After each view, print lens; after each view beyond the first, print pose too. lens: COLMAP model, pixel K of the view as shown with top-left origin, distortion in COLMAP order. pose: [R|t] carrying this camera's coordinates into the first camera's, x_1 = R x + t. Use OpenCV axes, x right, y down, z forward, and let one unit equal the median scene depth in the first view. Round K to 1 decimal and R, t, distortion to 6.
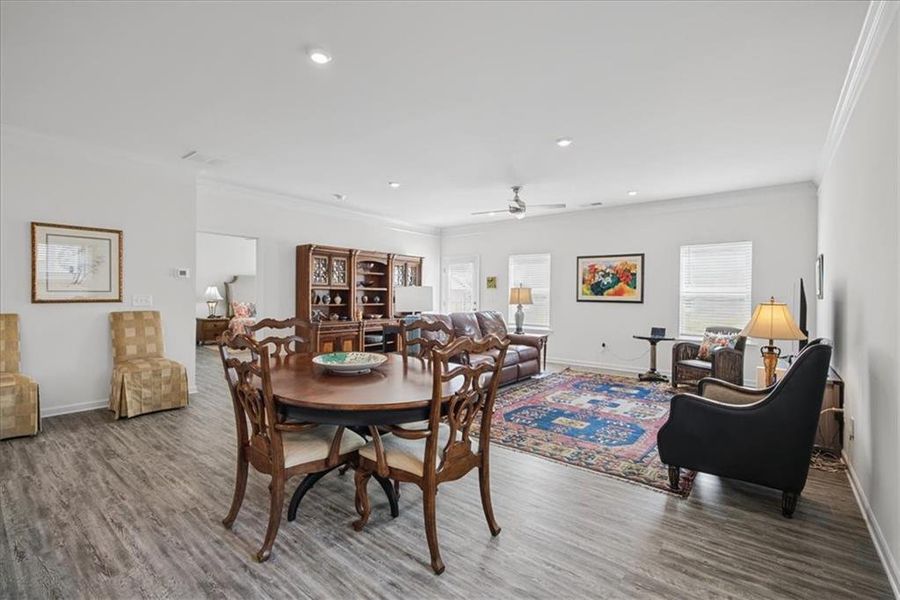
lens RADIAL K [[400.3, 0, 451.5], [0, 400.3, 297.8], [0, 0, 1]] dist [0.001414, 0.001055]
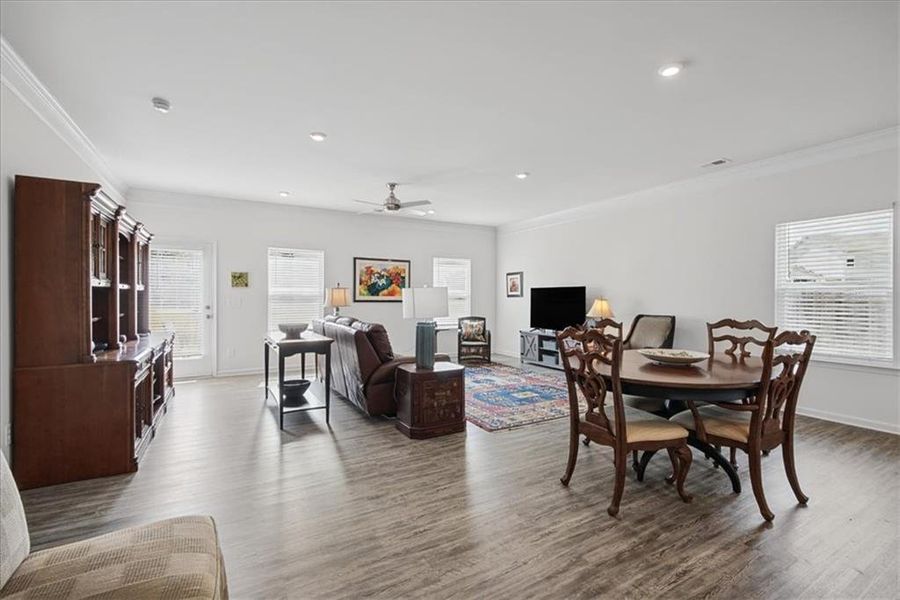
lens RADIAL K [[400.8, 0, 449.7], [0, 400.8, 297.2], [0, 0, 1]] dist [-0.000490, 0.000569]
pose [[0.361198, -0.009569, 0.932440, -0.687386], [0.009656, 0.999932, 0.006521, -0.008837], [-0.932439, 0.006648, 0.361266, 0.524921]]
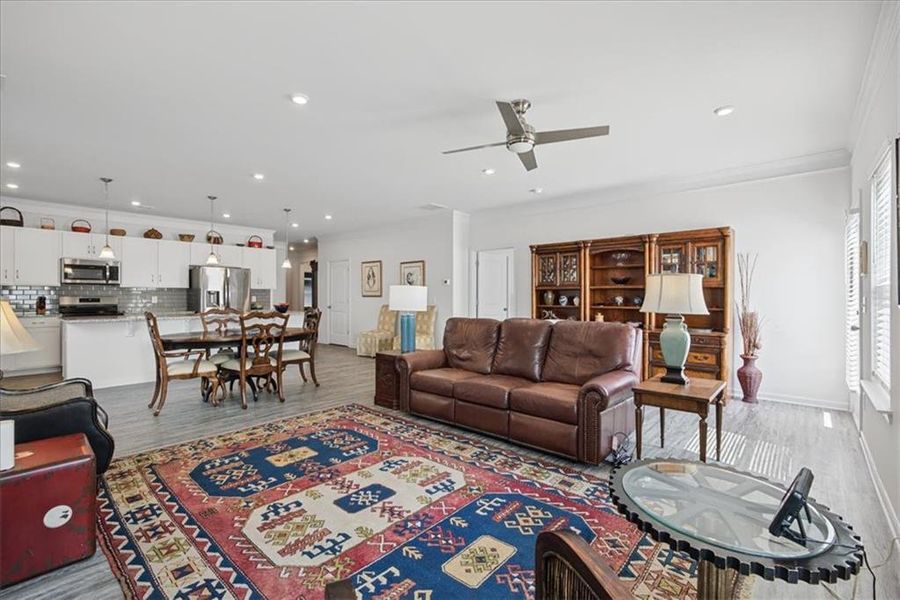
lens RADIAL K [[400.8, 0, 449.7], [0, 400.8, 297.2], [0, 0, 1]] dist [-0.000490, 0.000569]
pose [[-0.047672, -0.005666, -0.998847, 0.734244], [-0.007363, 0.999959, -0.005321, 0.004695], [0.998836, 0.007101, -0.047712, 0.928379]]
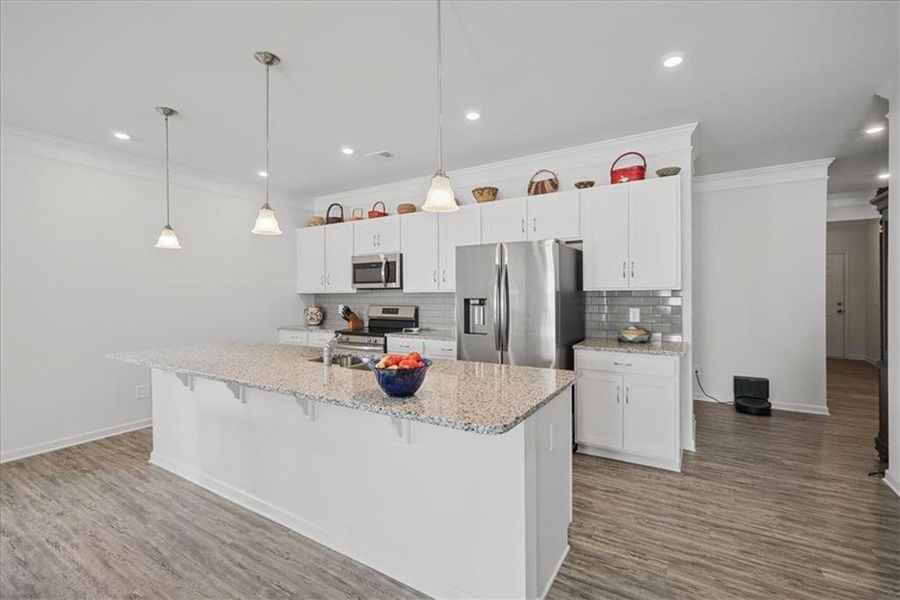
lens RADIAL K [[400.8, 0, 449.7], [0, 400.8, 297.2], [0, 0, 1]] dist [-0.000490, 0.000569]
pose [[-0.992842, 0.001139, -0.119432, -0.482724], [-0.000527, 0.999903, 0.013918, -0.028115], [0.119436, 0.013882, -0.992745, 0.658489]]
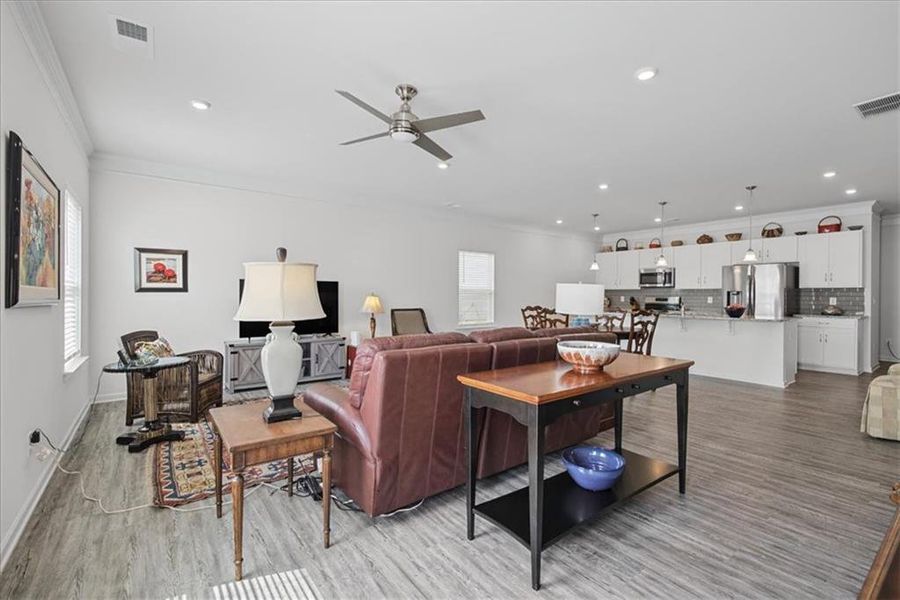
lens RADIAL K [[400.3, 0, 451.5], [0, 400.3, 297.8], [0, 0, 1]] dist [0.001414, 0.001055]
pose [[-0.970564, -0.014884, 0.240381, -0.027085], [-0.011989, 0.999837, 0.013499, -0.003561], [-0.240543, 0.010220, -0.970585, 1.508551]]
